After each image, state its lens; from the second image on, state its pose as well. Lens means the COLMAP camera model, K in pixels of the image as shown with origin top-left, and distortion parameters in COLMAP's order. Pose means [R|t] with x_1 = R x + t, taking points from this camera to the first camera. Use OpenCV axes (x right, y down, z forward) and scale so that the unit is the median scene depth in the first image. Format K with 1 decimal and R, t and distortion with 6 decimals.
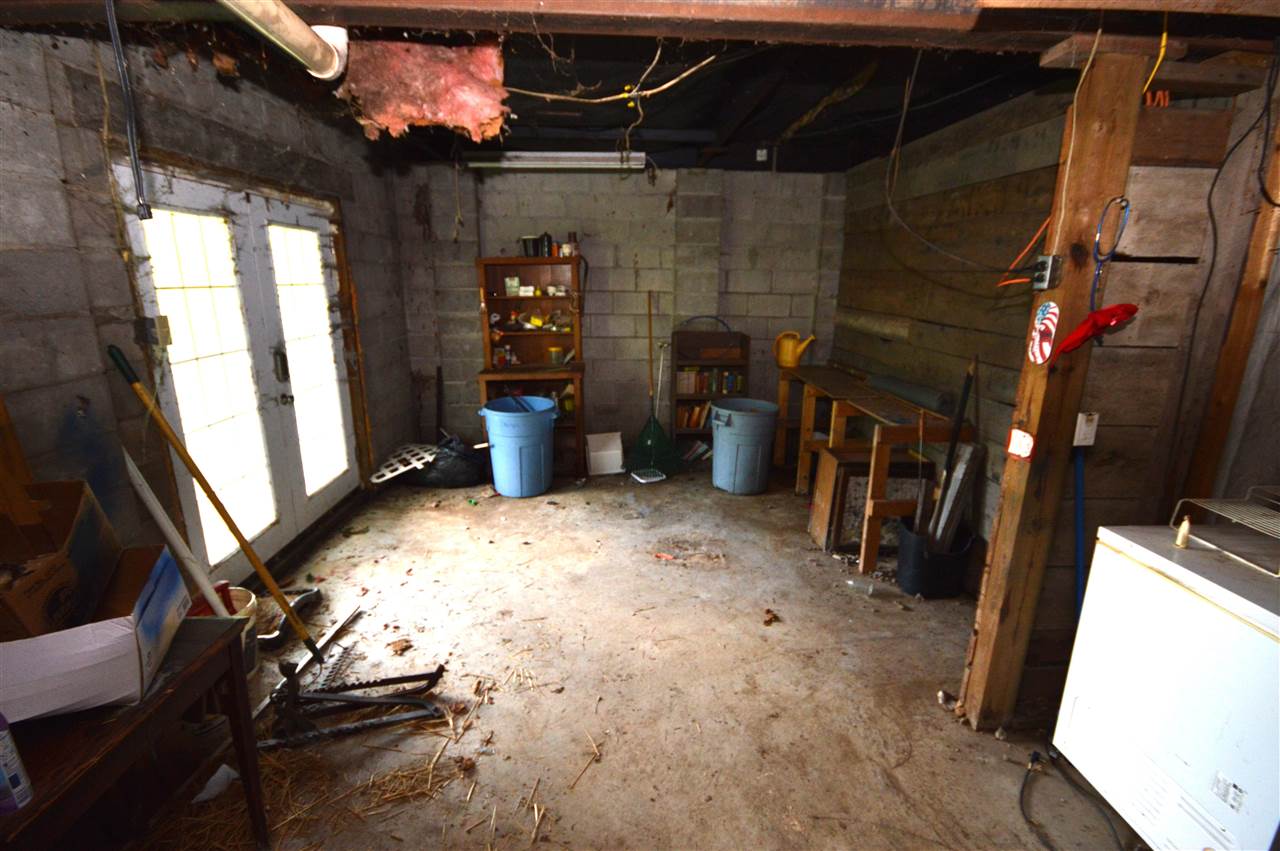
lens RADIAL K [[569.9, 0, 636.9], [0, 569.9, 423.8], [0, 0, 1]] dist [-0.003318, -0.003061]
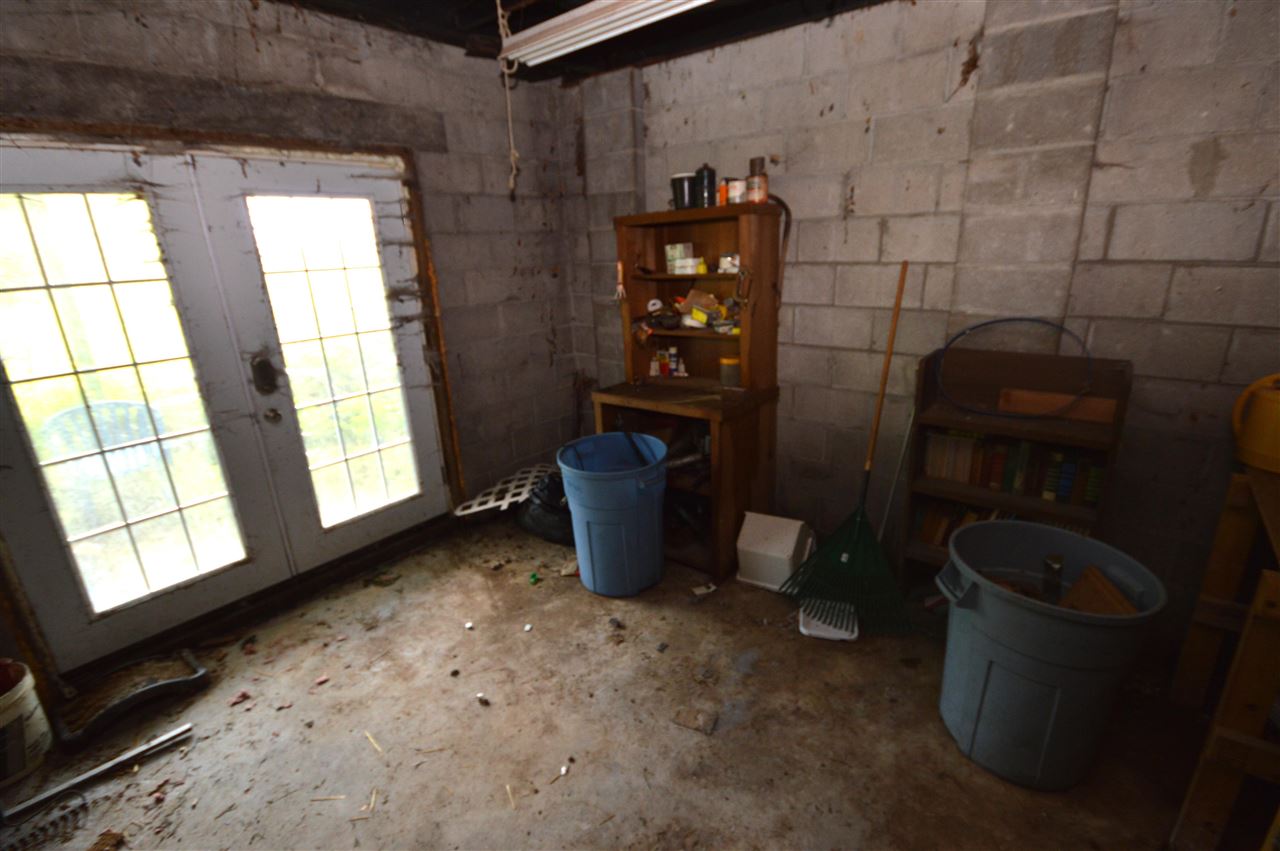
lens RADIAL K [[569.9, 0, 643.0], [0, 569.9, 426.8], [0, 0, 1]] dist [-0.003318, -0.003061]
pose [[0.747048, 0.168762, -0.642992, 0.216301], [-0.122063, 0.985617, 0.116873, -0.134918], [0.653468, -0.008824, 0.756903, 0.529015]]
